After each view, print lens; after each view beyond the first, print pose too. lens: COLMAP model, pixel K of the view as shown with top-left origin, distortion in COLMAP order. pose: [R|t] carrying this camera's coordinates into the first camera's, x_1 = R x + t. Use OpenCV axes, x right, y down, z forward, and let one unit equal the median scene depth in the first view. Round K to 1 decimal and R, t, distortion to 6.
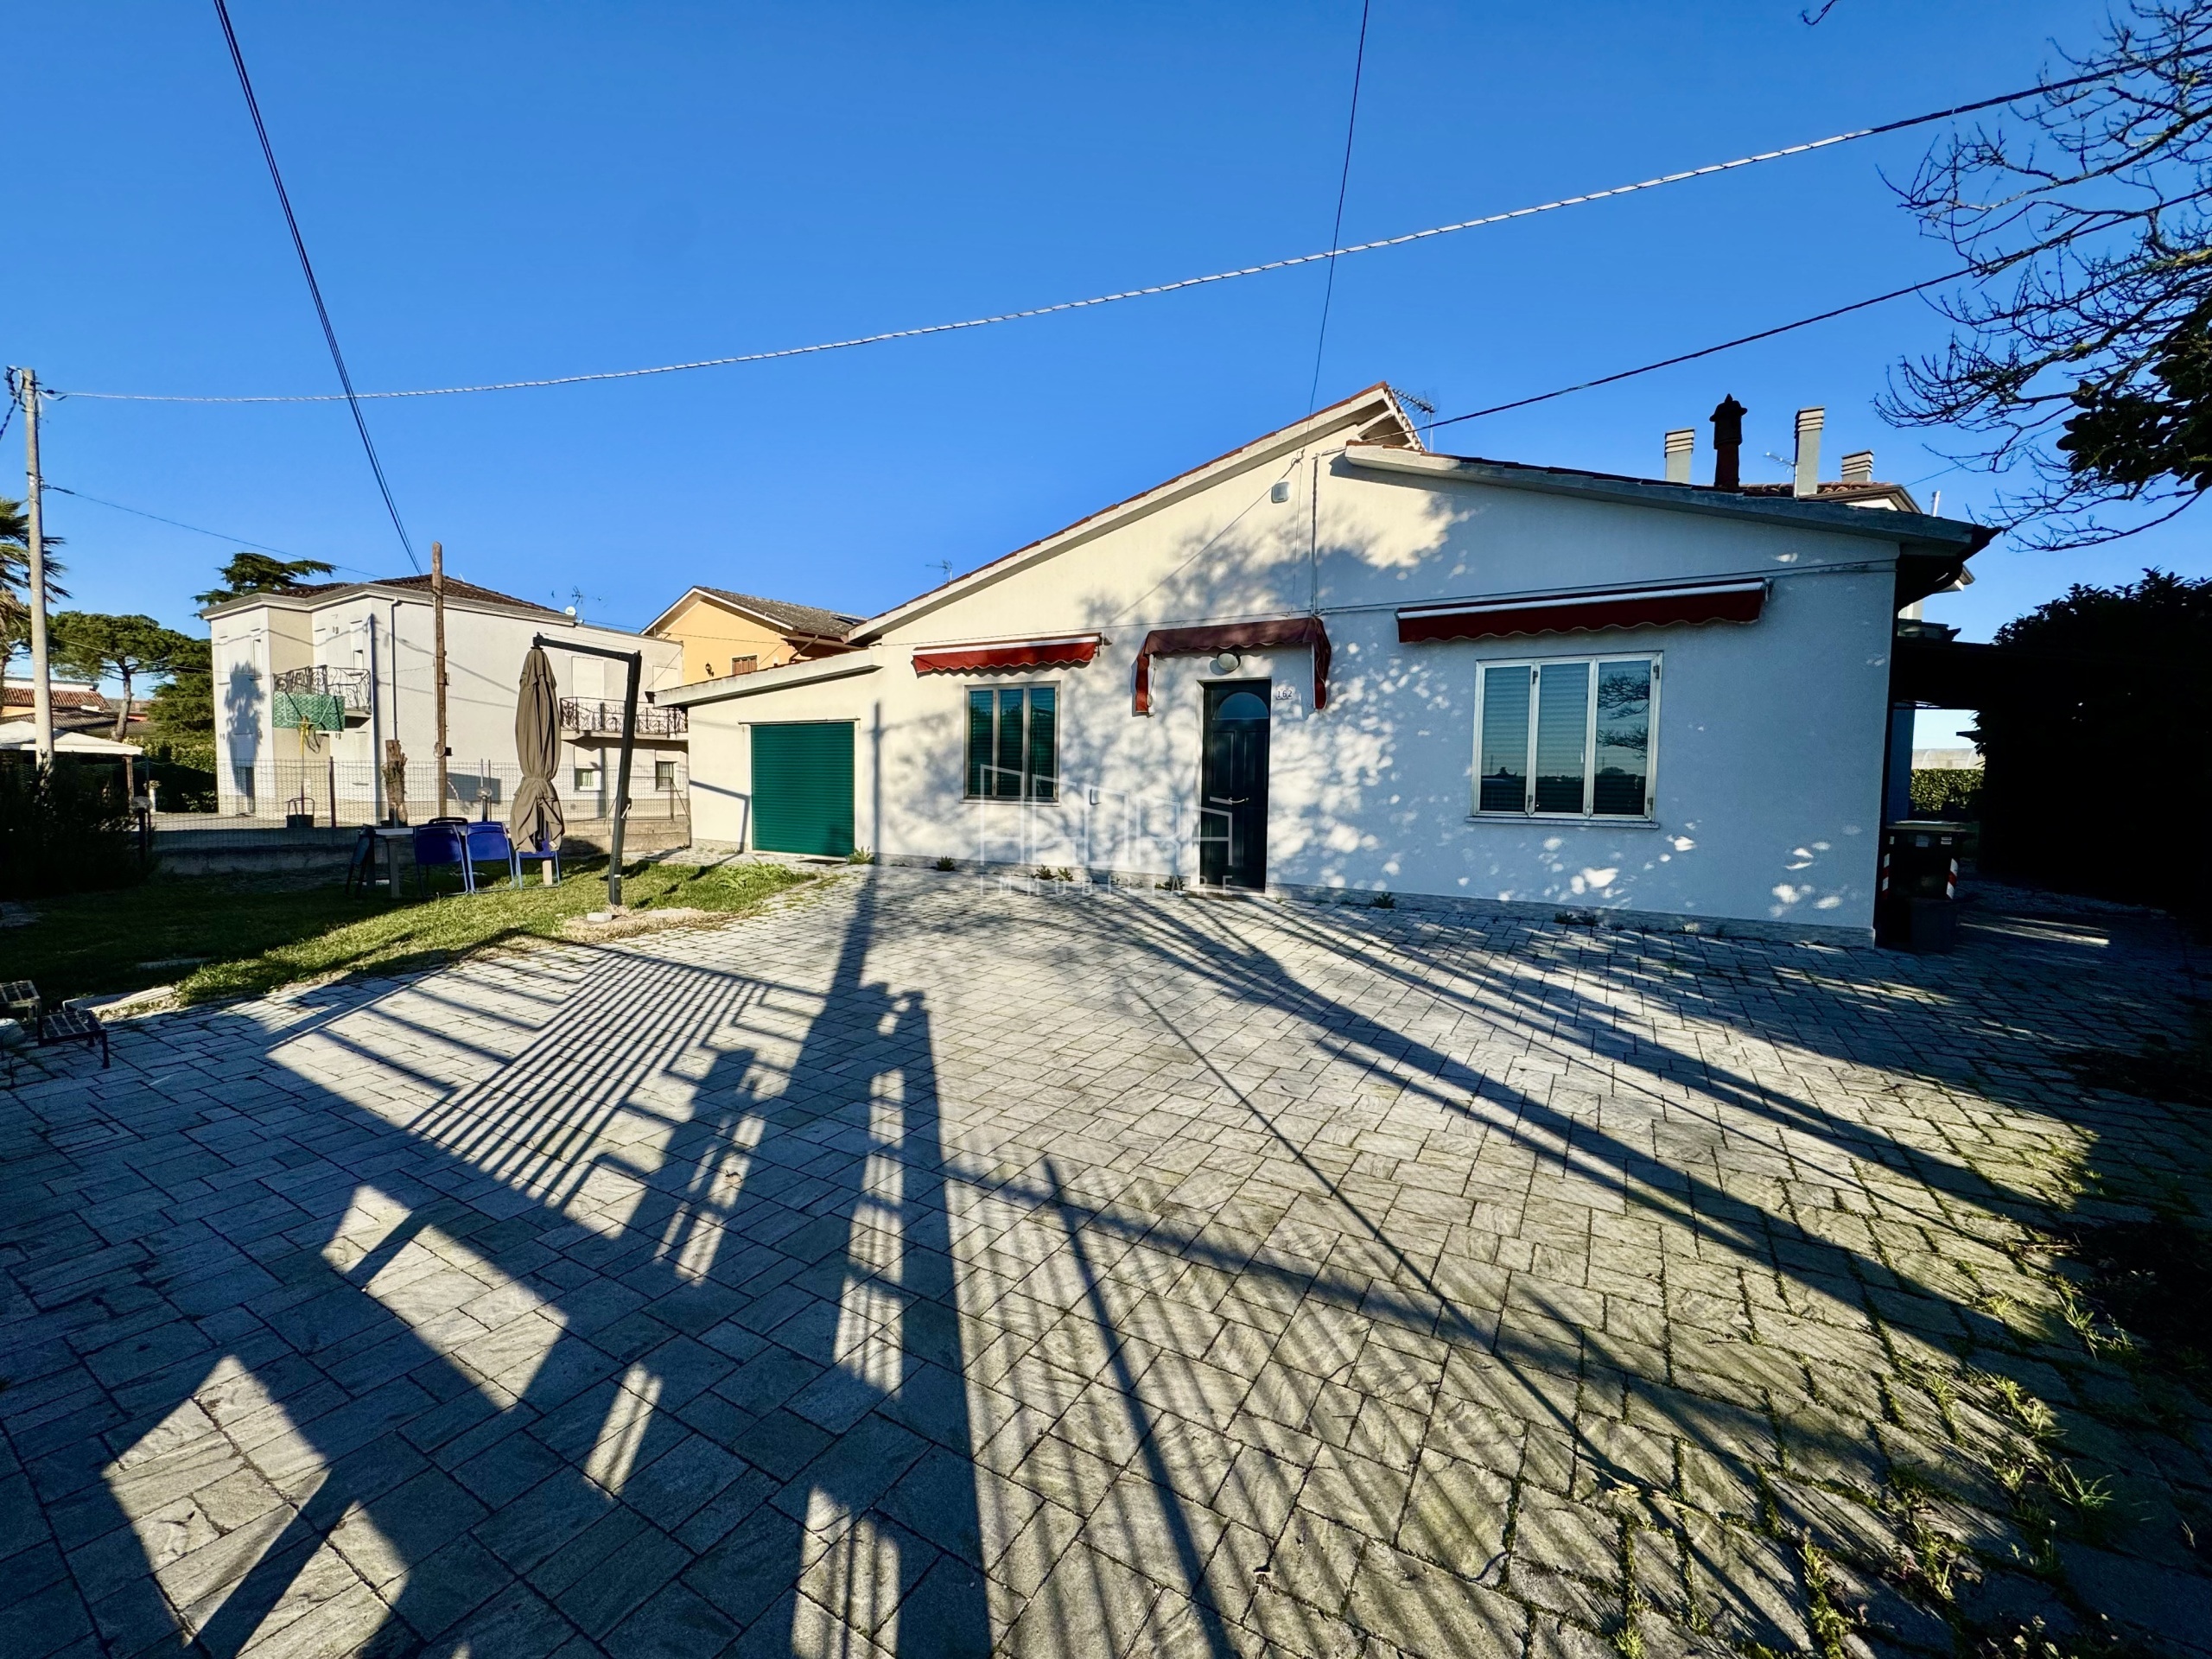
lens RADIAL K [[874.8, 0, 1102.3], [0, 874.8, 831.2], [0, 0, 1]] dist [-0.005071, 0.000524]
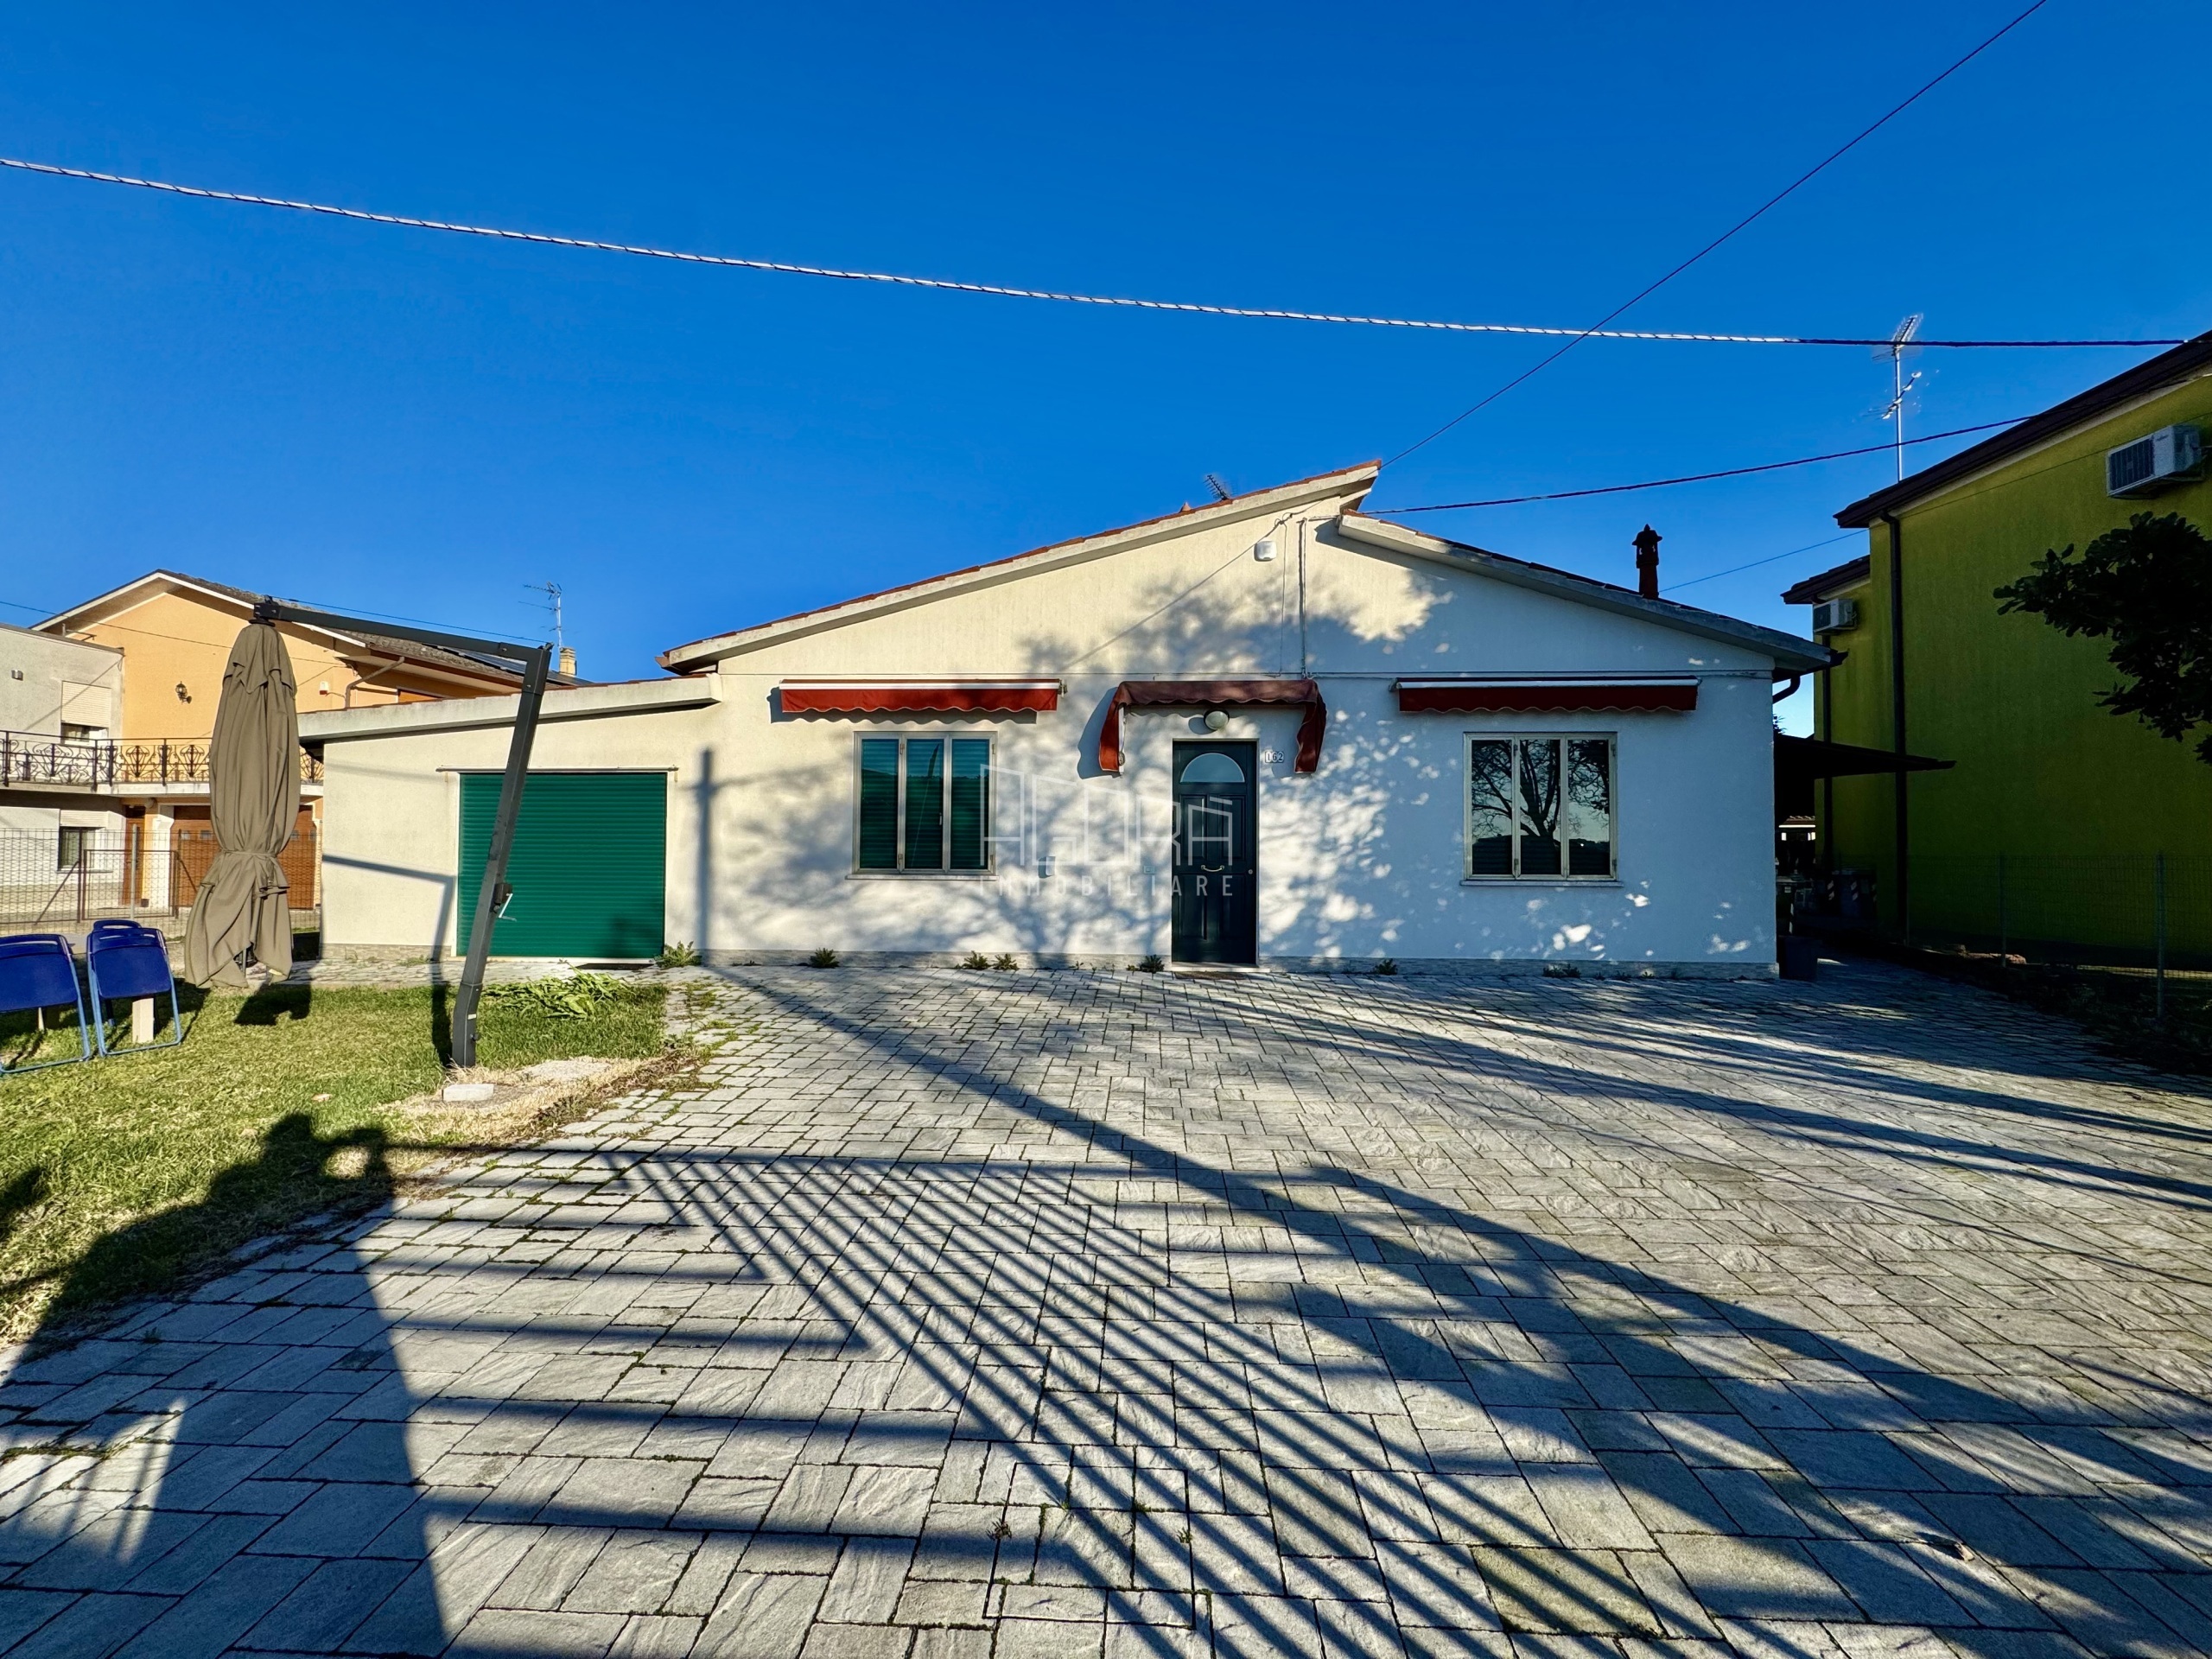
lens RADIAL K [[872.5, 0, 1105.0], [0, 872.5, 840.3], [0, 0, 1]] dist [-0.001872, 0.000159]
pose [[0.887718, -0.002498, 0.460381, -0.359405], [0.034016, 0.997608, -0.060177, -0.014589], [-0.459130, 0.069080, 0.885679, 0.220375]]
